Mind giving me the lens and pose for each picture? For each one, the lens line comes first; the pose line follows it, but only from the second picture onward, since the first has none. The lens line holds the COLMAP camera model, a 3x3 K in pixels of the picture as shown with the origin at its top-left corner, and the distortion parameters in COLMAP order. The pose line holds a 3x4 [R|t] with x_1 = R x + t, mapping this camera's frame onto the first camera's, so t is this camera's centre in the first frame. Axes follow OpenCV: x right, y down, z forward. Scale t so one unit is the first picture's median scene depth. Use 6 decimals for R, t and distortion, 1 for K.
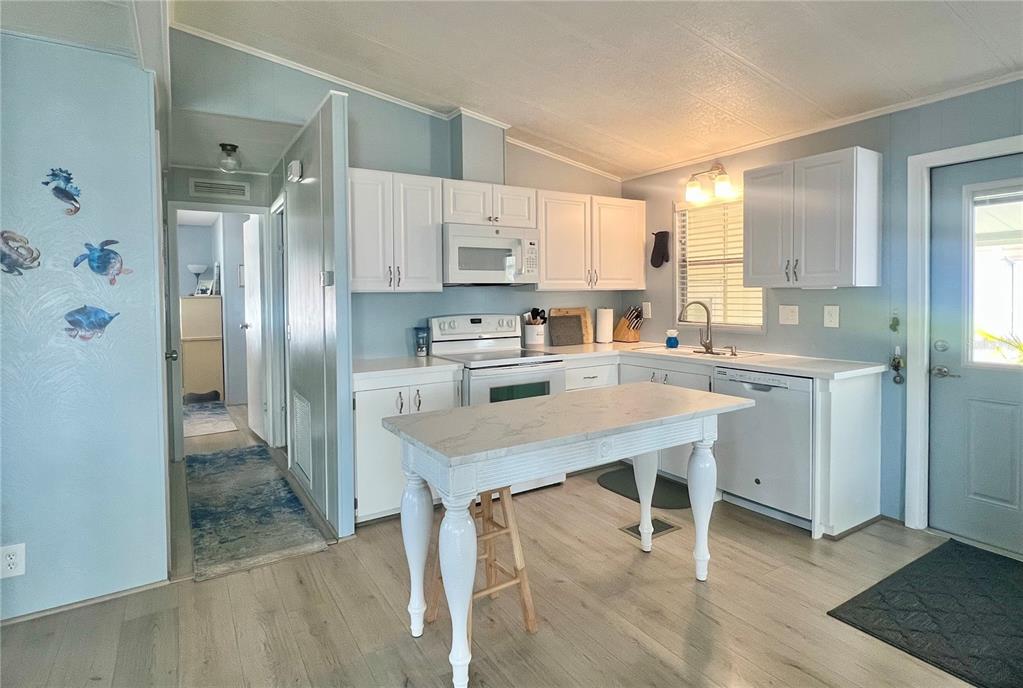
lens RADIAL K [[535.7, 0, 511.1], [0, 535.7, 323.0], [0, 0, 1]] dist [-0.001046, 0.000546]
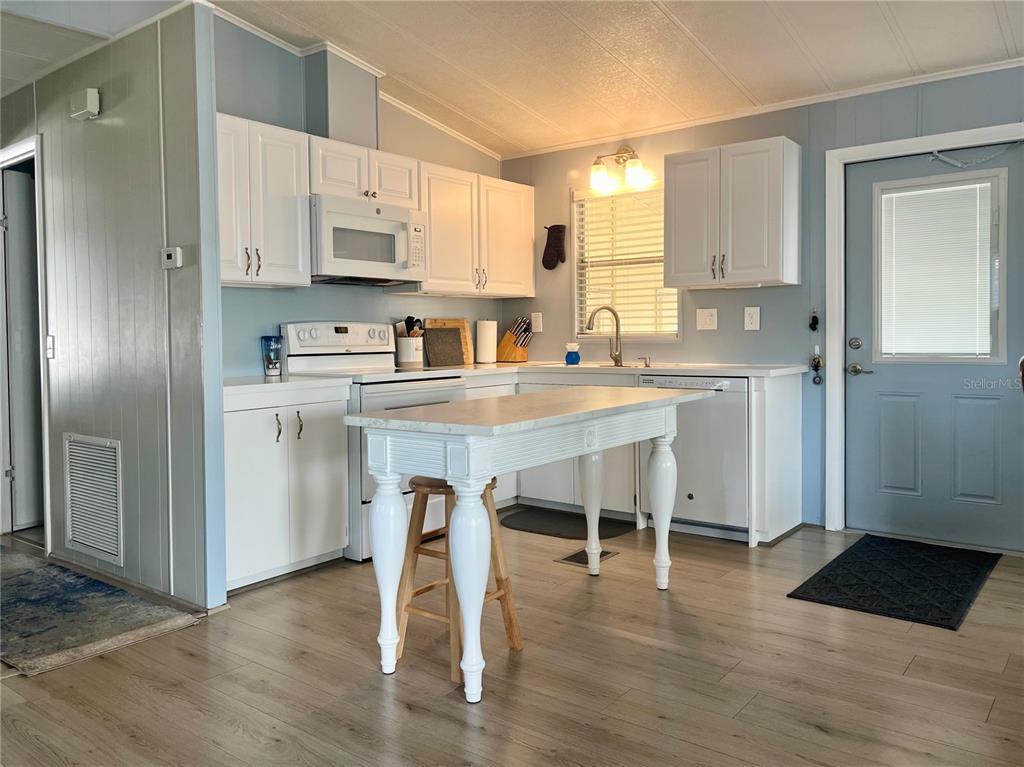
lens RADIAL K [[779.1, 0, 512.0], [0, 779.1, 383.5], [0, 0, 1]] dist [0.077565, -0.102807]
pose [[0.940514, -0.020949, 0.339109, -0.229335], [0.018448, 0.999774, 0.010597, 0.068981], [-0.339254, -0.003711, 0.940687, -0.127589]]
